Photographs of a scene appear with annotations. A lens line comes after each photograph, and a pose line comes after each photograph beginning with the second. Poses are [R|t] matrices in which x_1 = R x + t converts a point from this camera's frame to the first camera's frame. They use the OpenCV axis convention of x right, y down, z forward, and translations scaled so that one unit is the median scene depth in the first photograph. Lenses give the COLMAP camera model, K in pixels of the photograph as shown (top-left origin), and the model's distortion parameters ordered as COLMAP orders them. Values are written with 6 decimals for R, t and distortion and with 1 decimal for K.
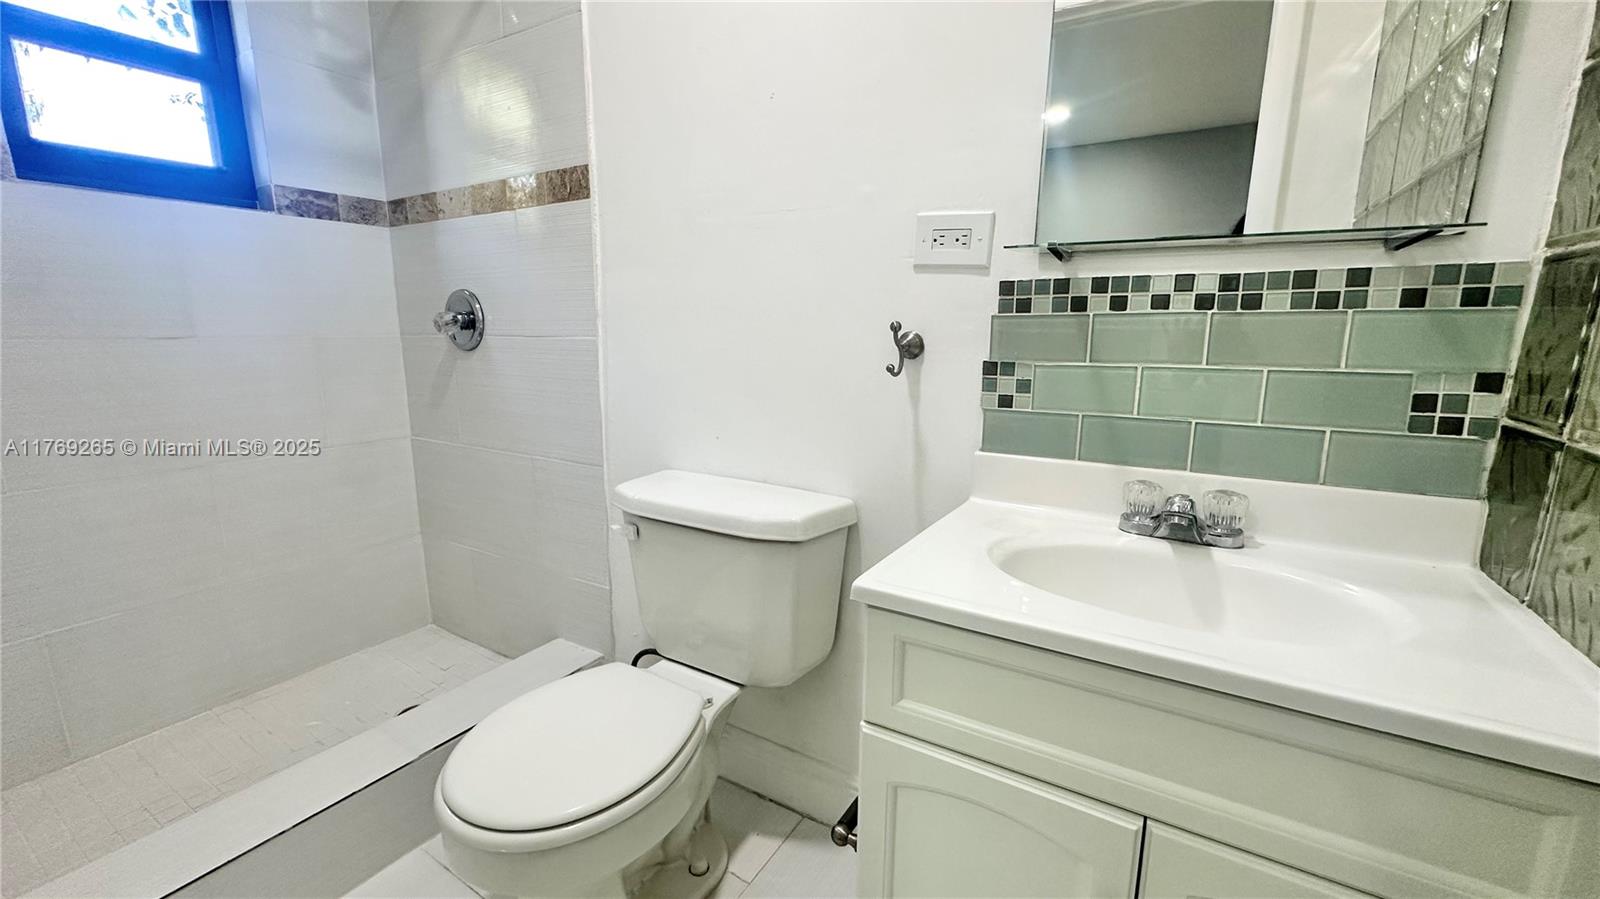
lens RADIAL K [[641.4, 0, 801.7], [0, 641.4, 447.4], [0, 0, 1]] dist [-0.003016, 0.000152]
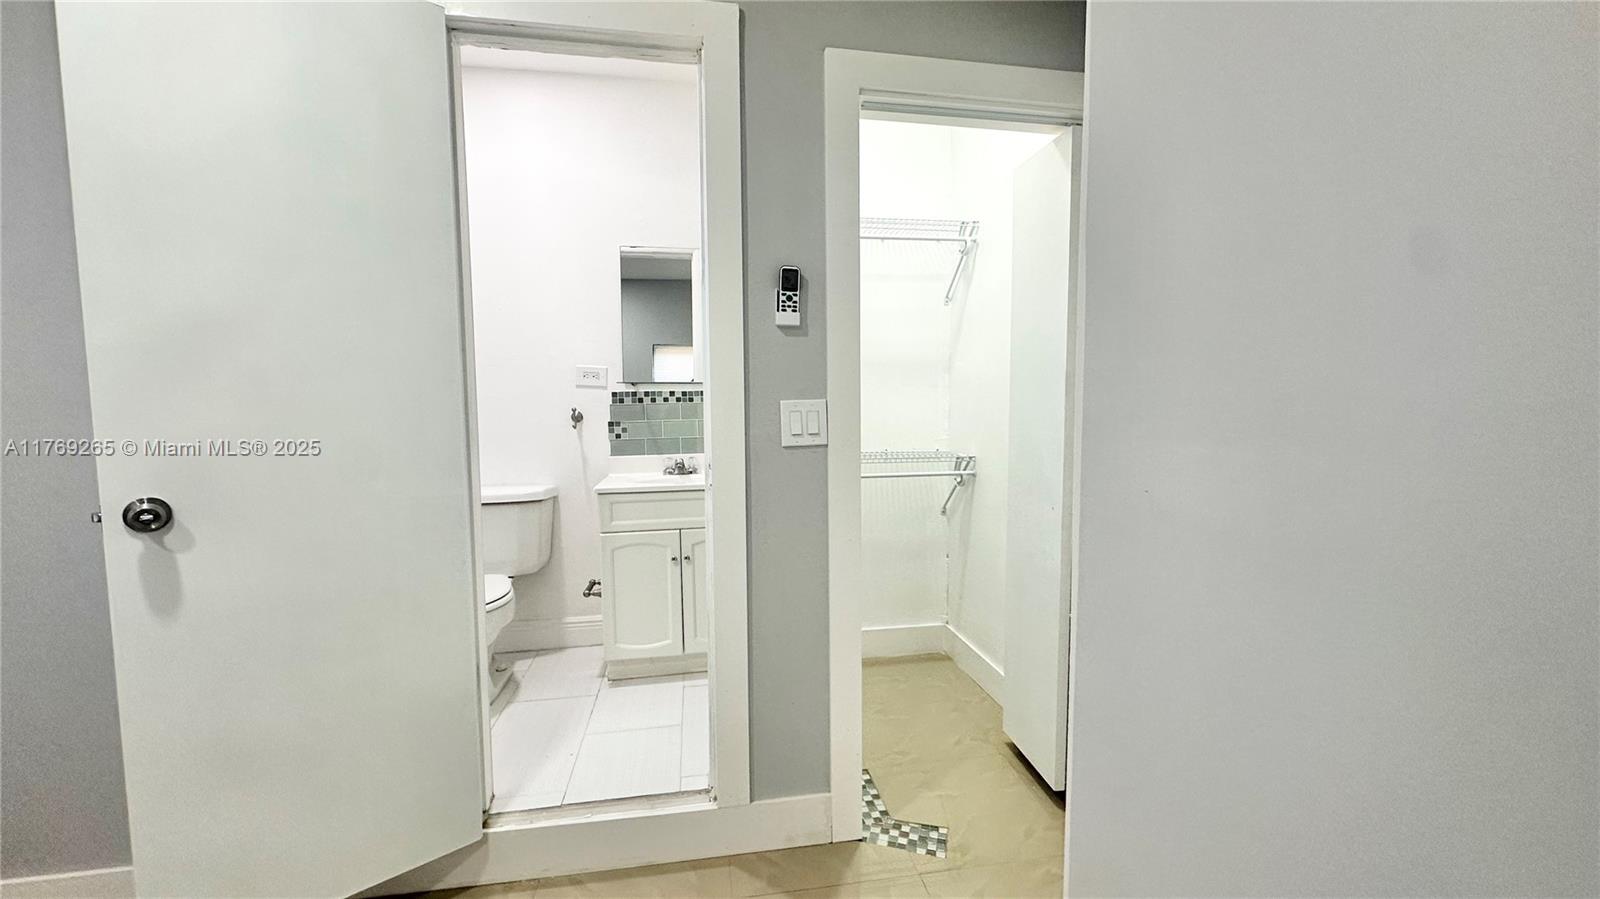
lens RADIAL K [[641.4, 0, 803.2], [0, 641.4, 444.2], [0, 0, 1]] dist [-0.003016, 0.000152]
pose [[0.747580, -0.062306, 0.661243, -0.886820], [0.140003, 0.988003, -0.065188, 0.246728], [-0.649248, 0.141309, 0.747334, -1.511332]]
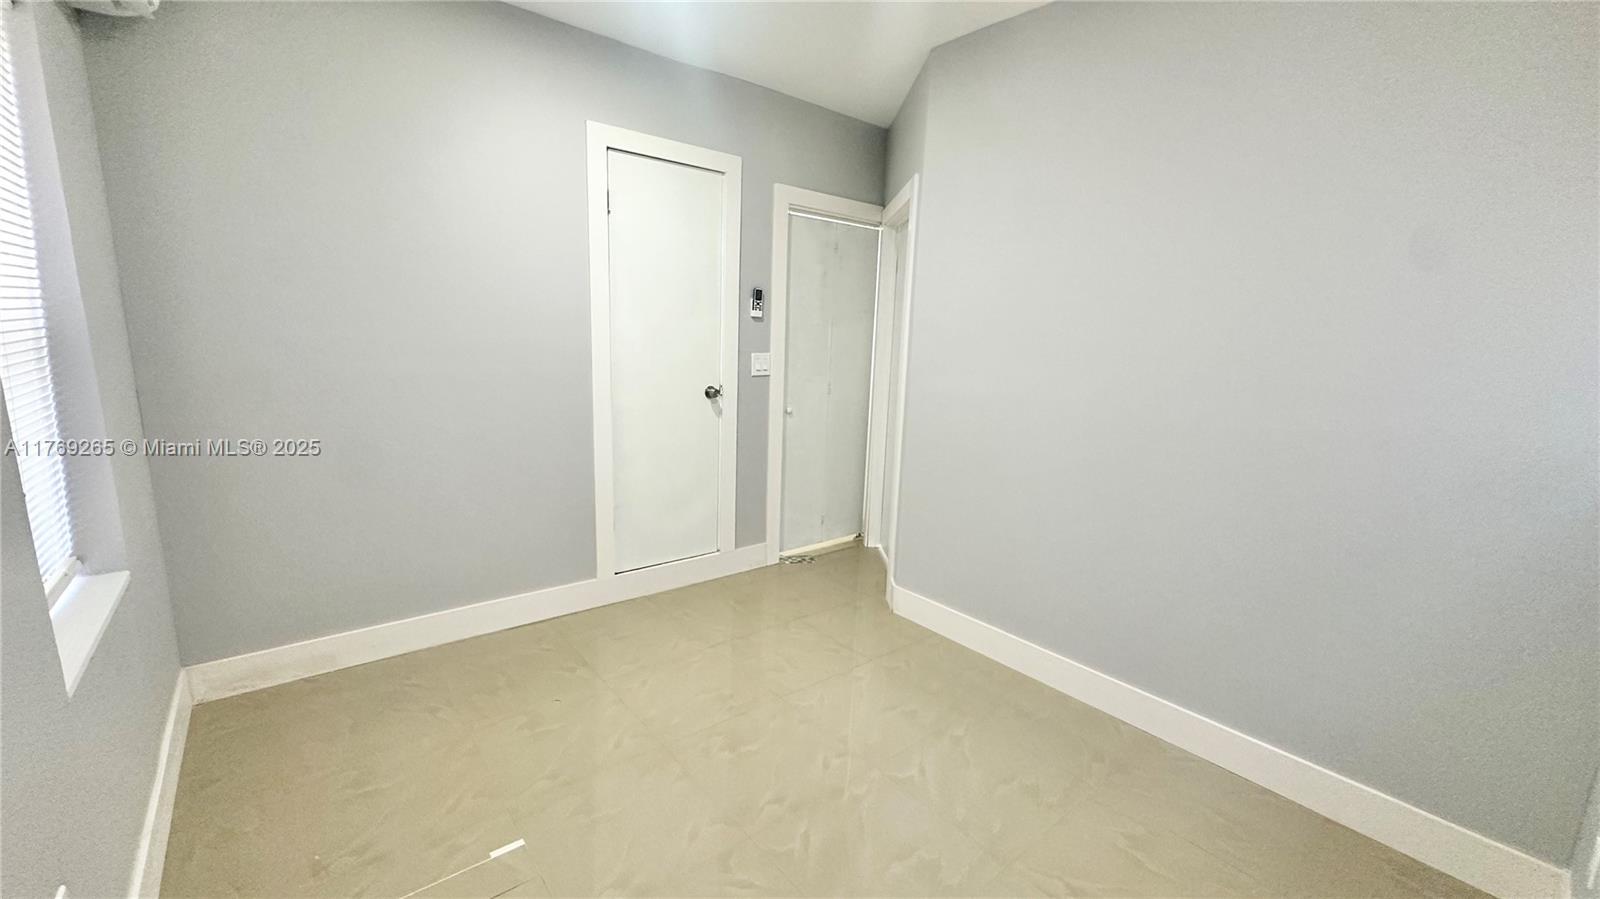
lens RADIAL K [[641.4, 0, 800.4], [0, 641.4, 453.6], [0, 0, 1]] dist [-0.003016, 0.000152]
pose [[0.334692, -0.166231, 0.927550, -4.478278], [0.147872, 0.981388, 0.122523, 0.103556], [-0.930653, 0.096151, 0.353044, -1.738891]]
